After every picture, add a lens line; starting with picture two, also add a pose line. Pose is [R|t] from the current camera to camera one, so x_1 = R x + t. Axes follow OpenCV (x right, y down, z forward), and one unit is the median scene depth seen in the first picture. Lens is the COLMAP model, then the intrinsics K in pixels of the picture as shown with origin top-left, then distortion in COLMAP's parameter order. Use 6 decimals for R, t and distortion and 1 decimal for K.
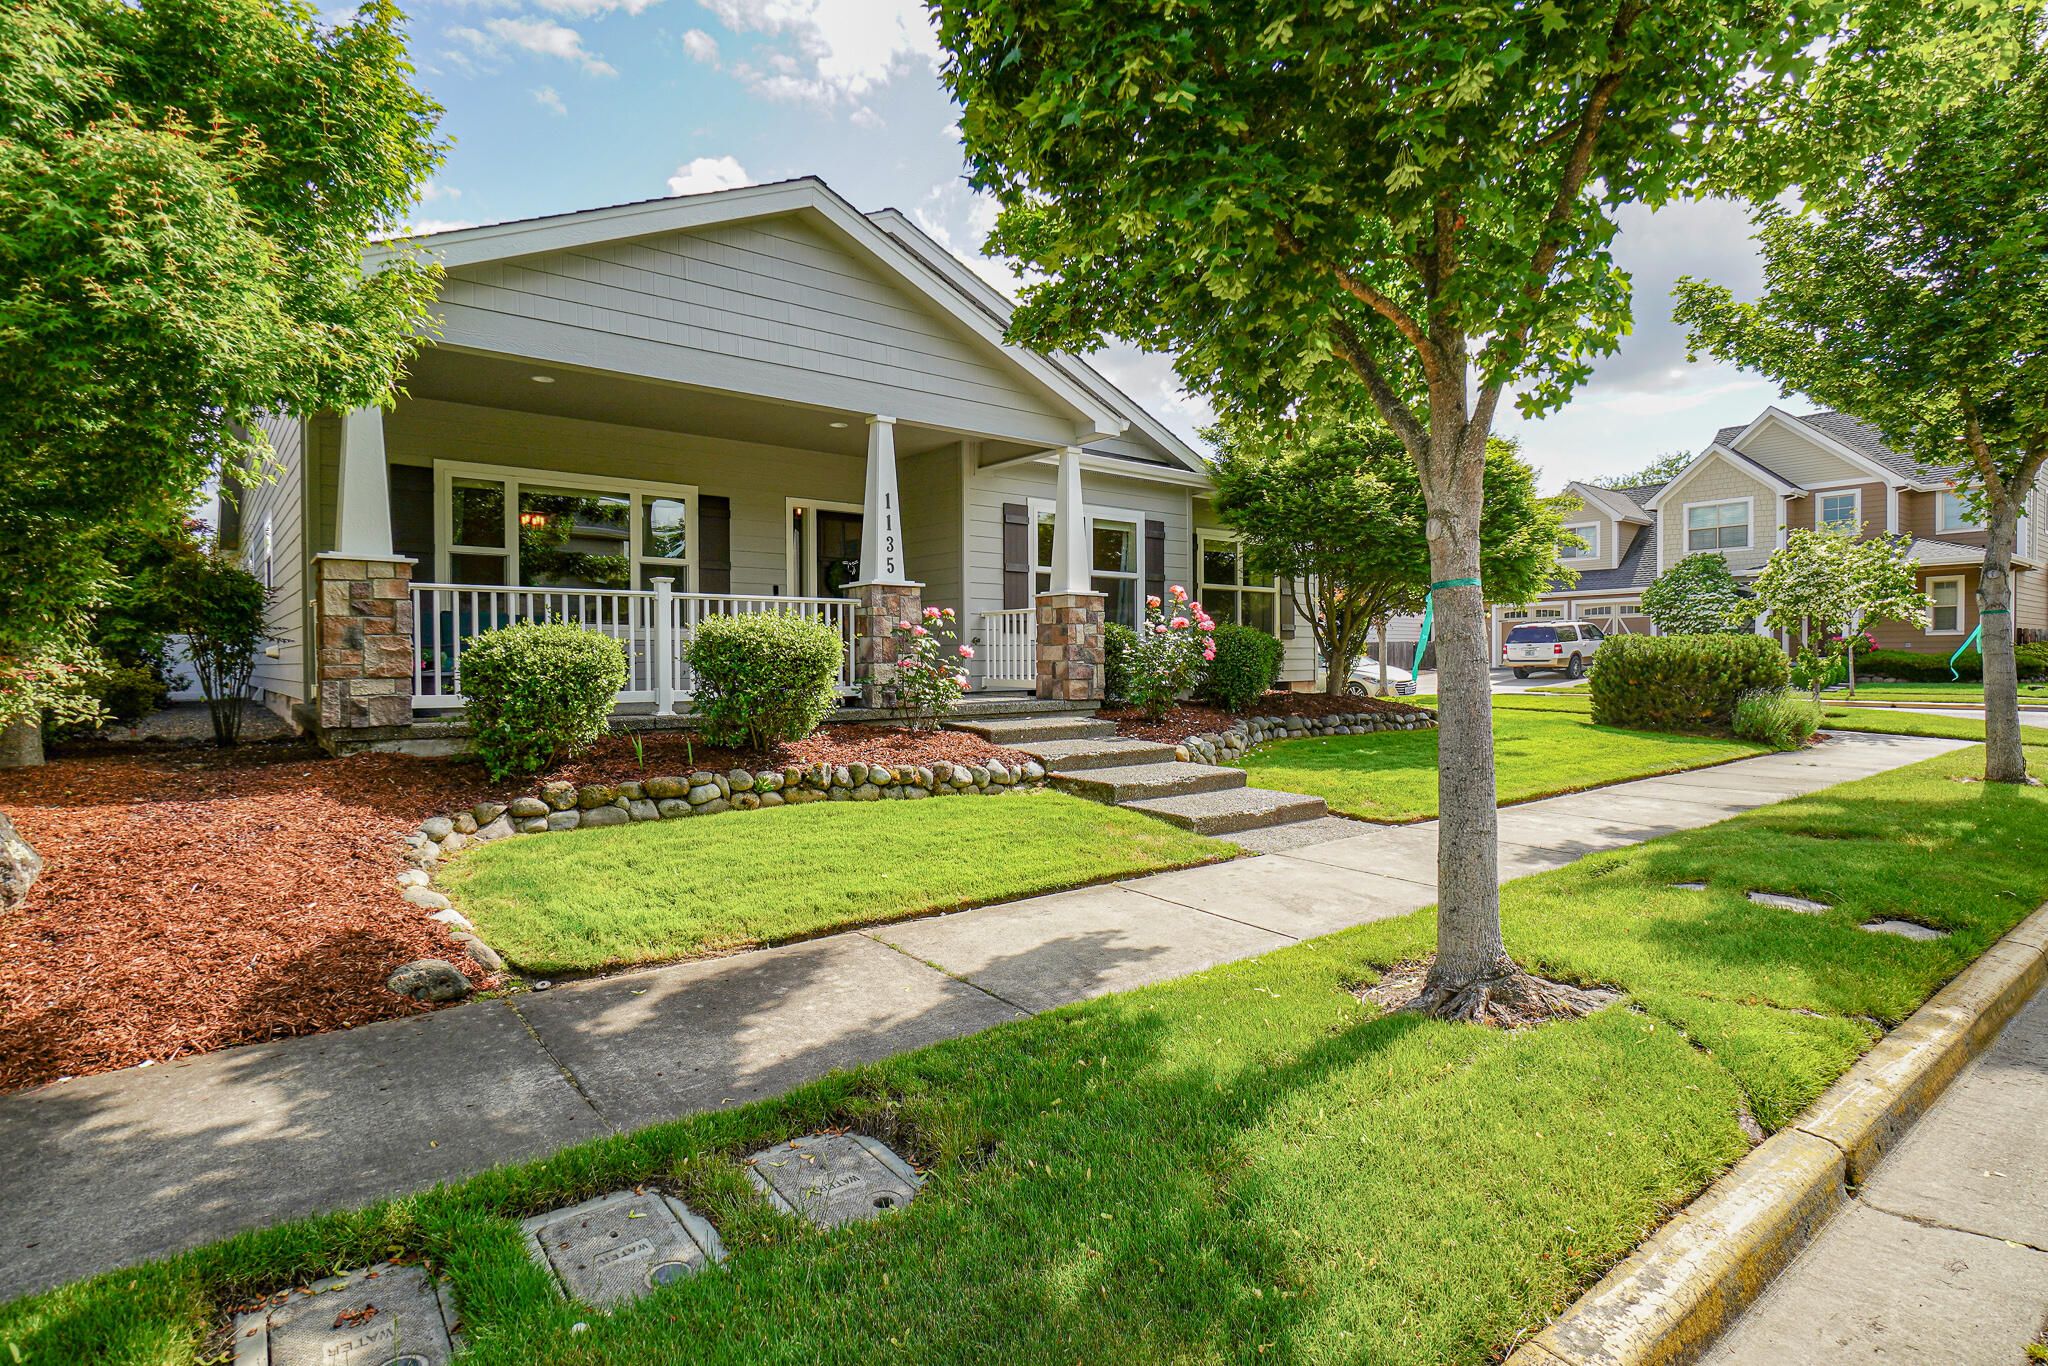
lens RADIAL K [[1052.0, 0, 1062.6], [0, 1052.0, 678.7], [0, 0, 1]] dist [-0.056476, -0.000713]
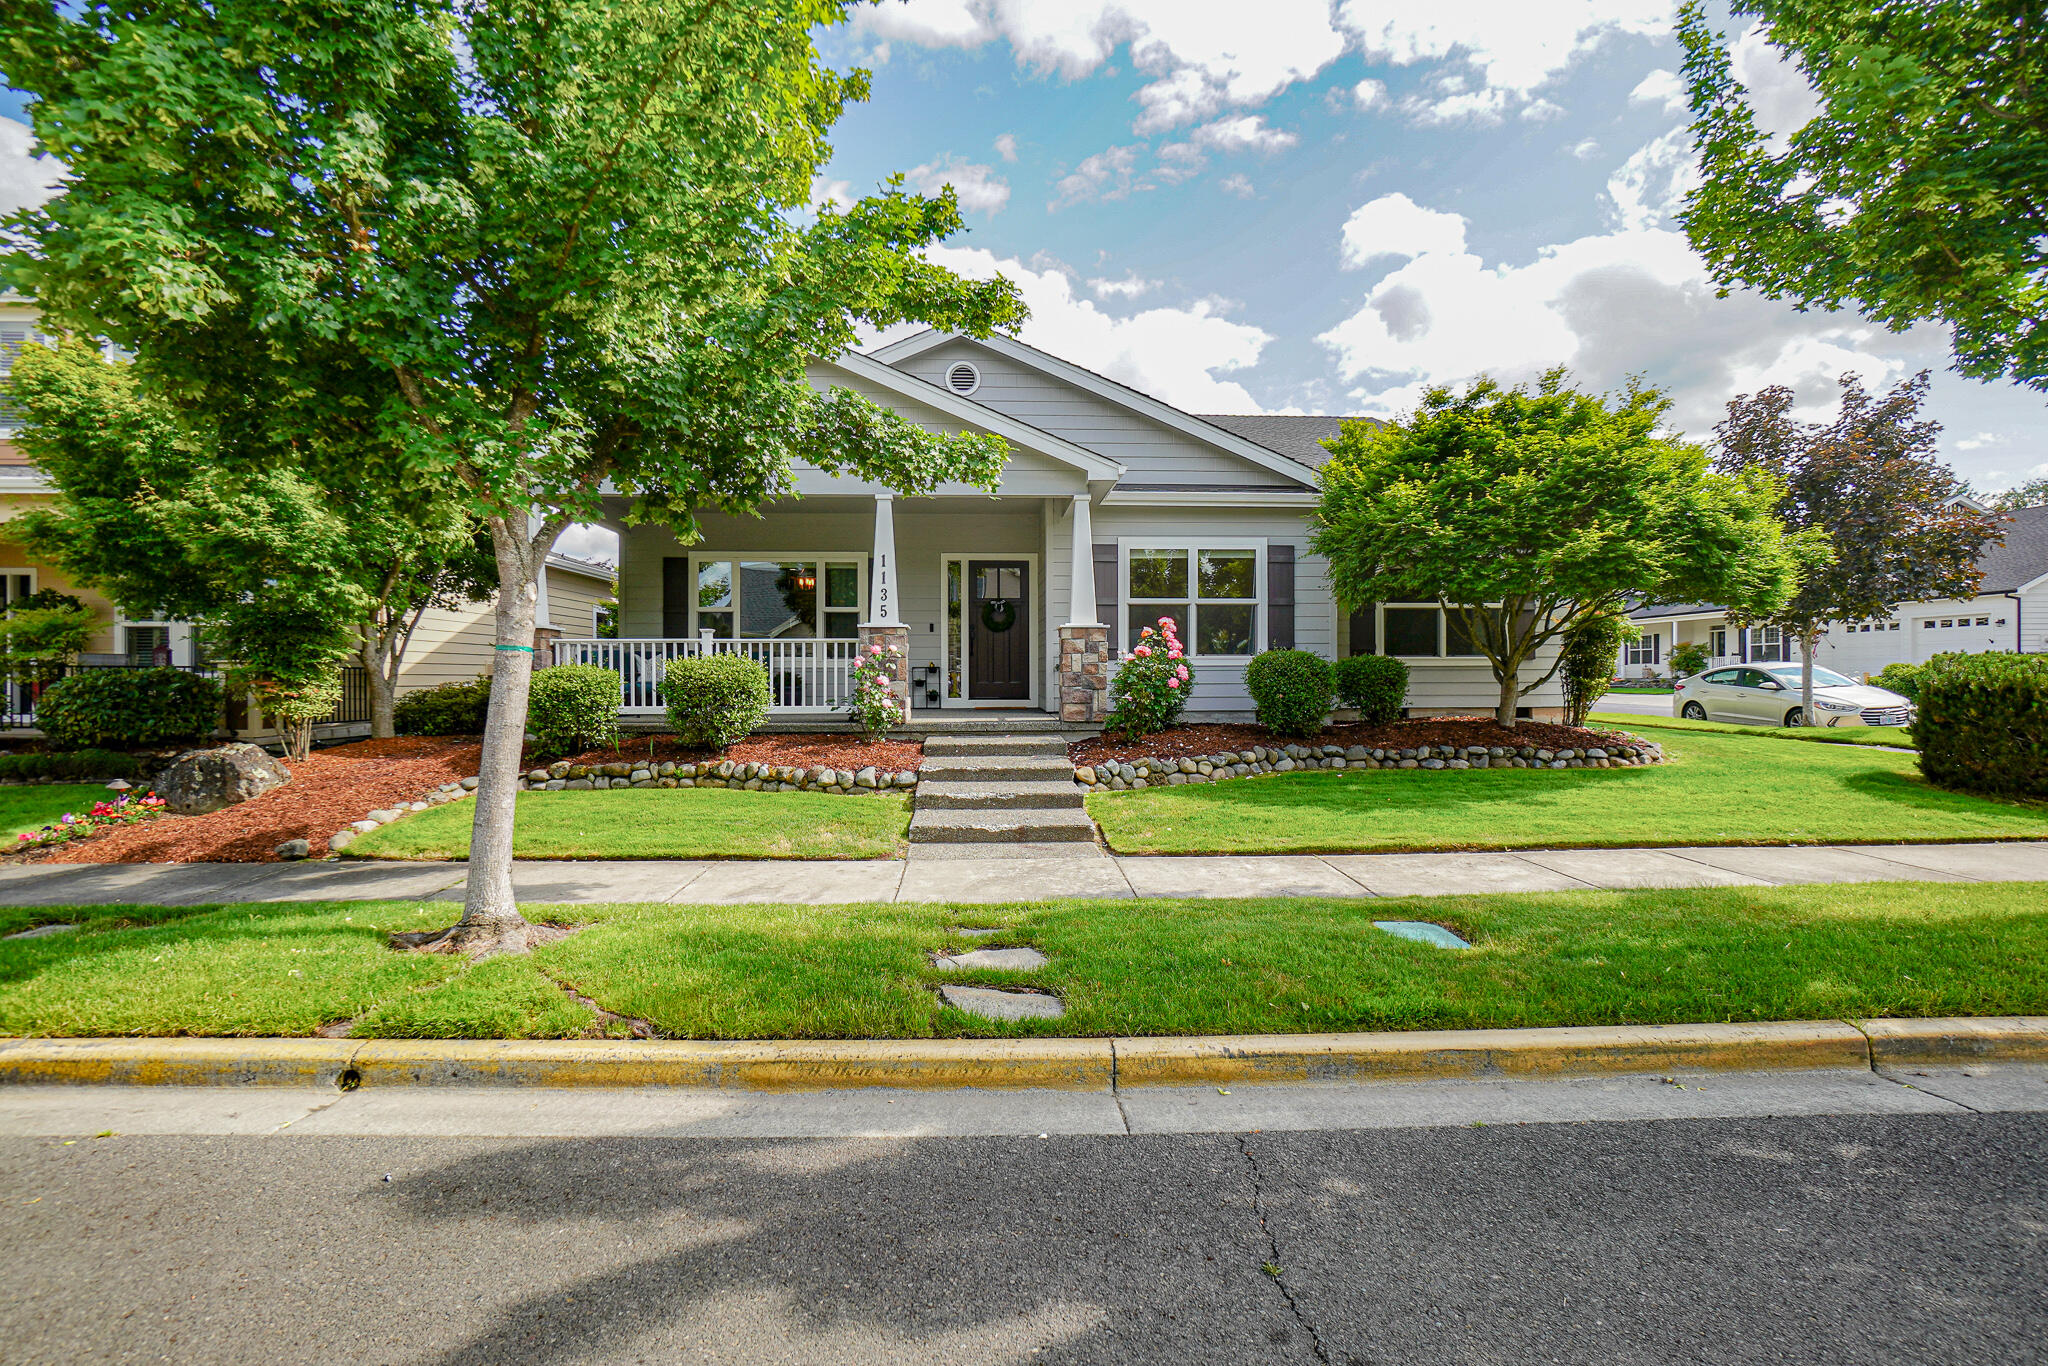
lens RADIAL K [[990.5, 0, 1035.5], [0, 990.5, 681.6], [0, 0, 1]] dist [-0.046528, 0.000434]
pose [[0.788573, 0.006555, -0.614906, 0.724838], [-0.011522, 0.999925, -0.004117, -0.019980], [0.614833, 0.010332, 0.788589, 0.168055]]
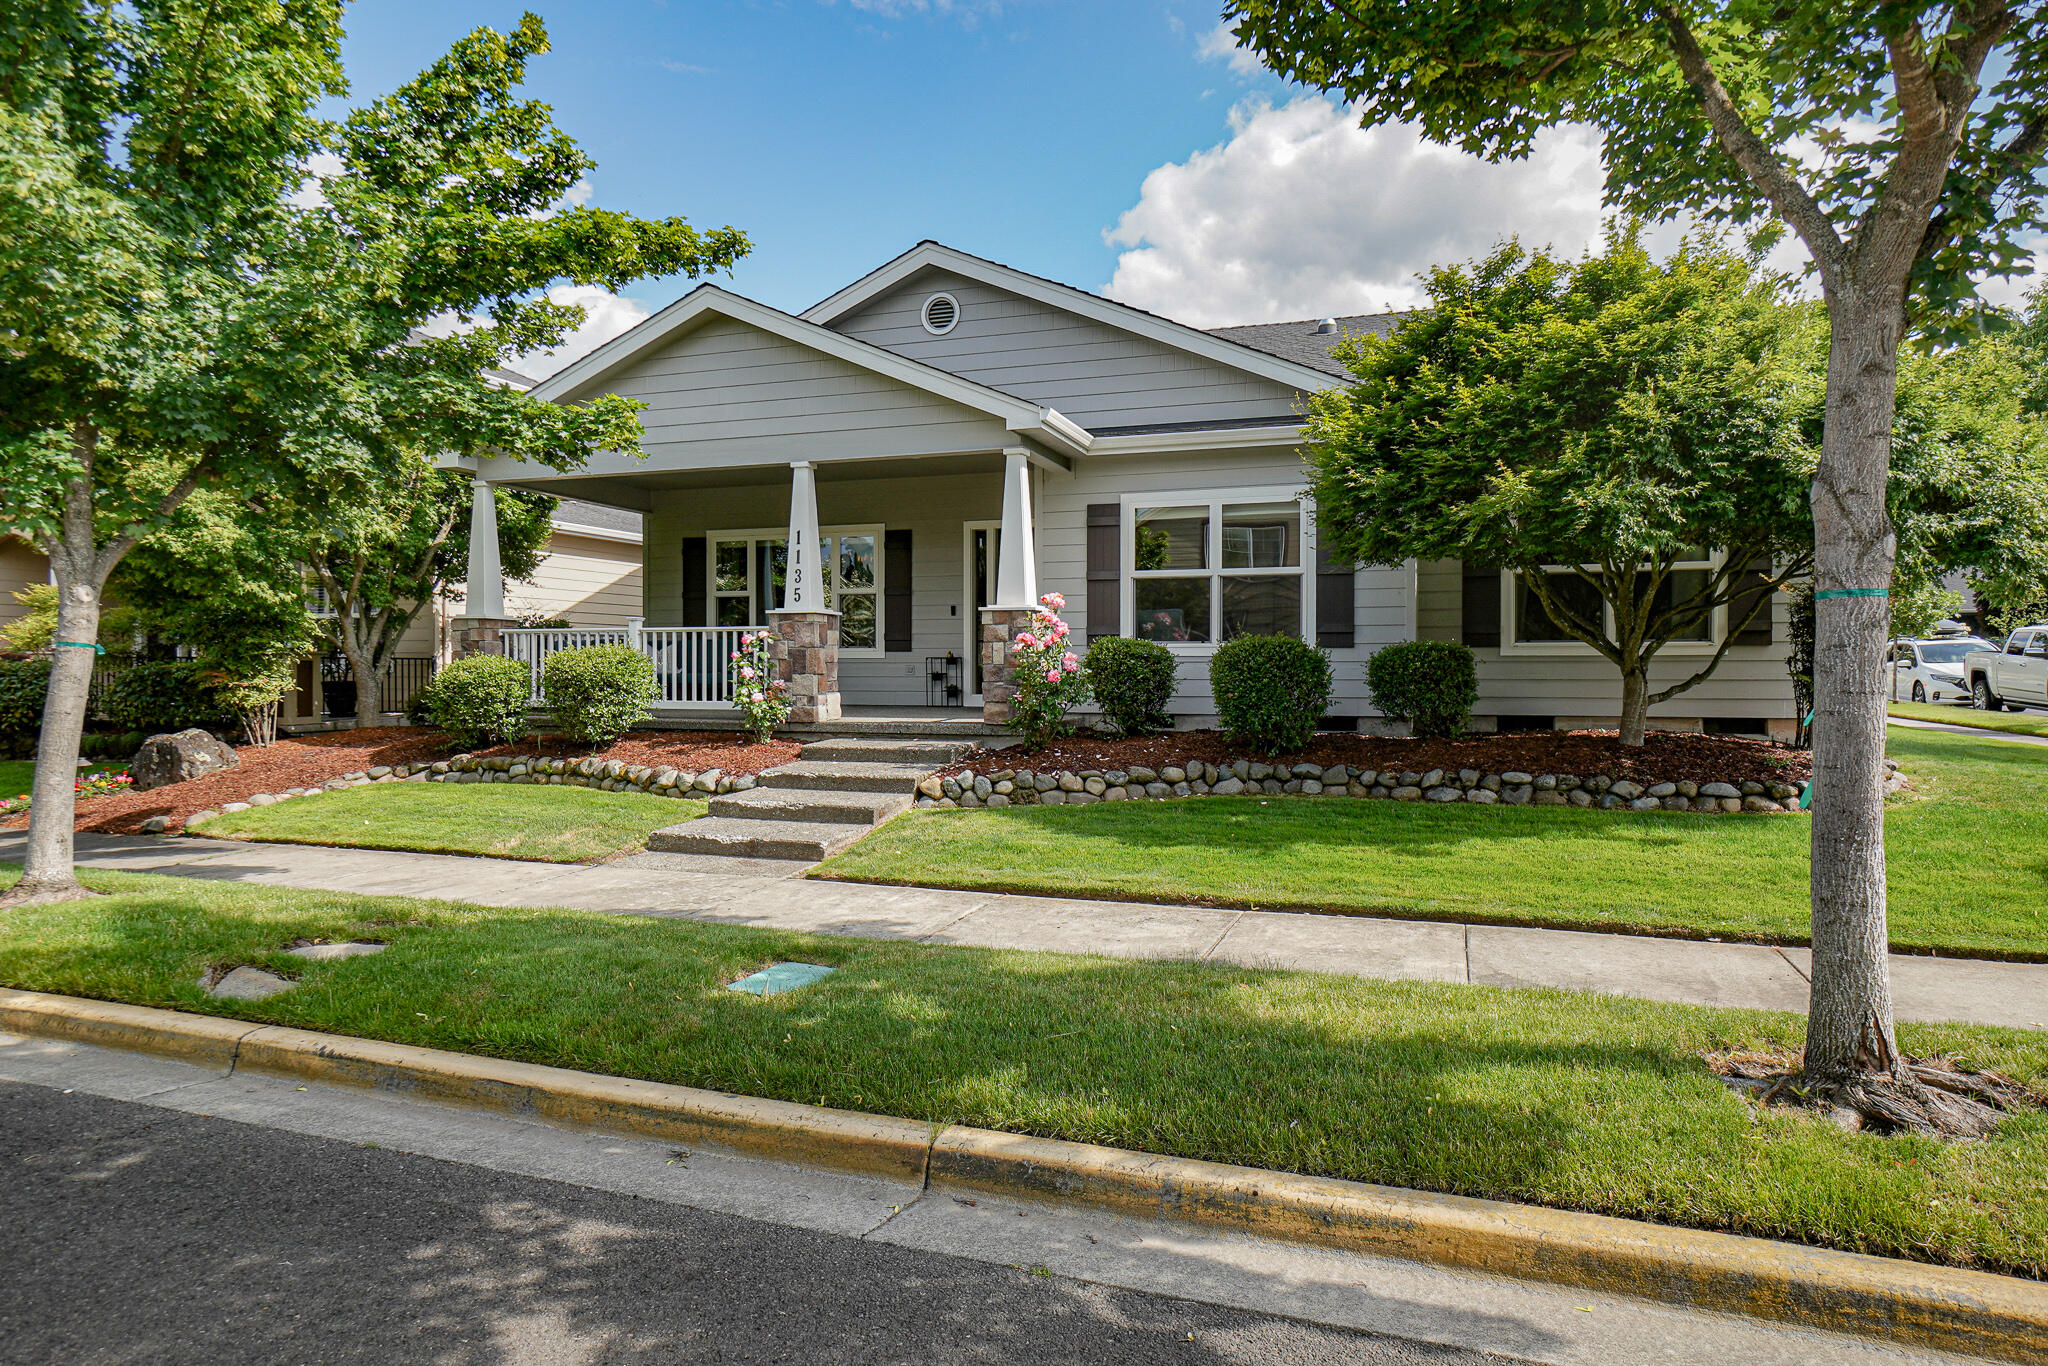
lens RADIAL K [[1273.3, 0, 1024.0], [0, 1273.3, 683.0], [0, 0, 1]] dist [-0.006117, 0.000030]
pose [[0.488727, 0.016419, -0.872282, 1.152120], [-0.016830, 0.999814, 0.009389, -0.031034], [0.872274, 0.010092, 0.488913, 0.549473]]
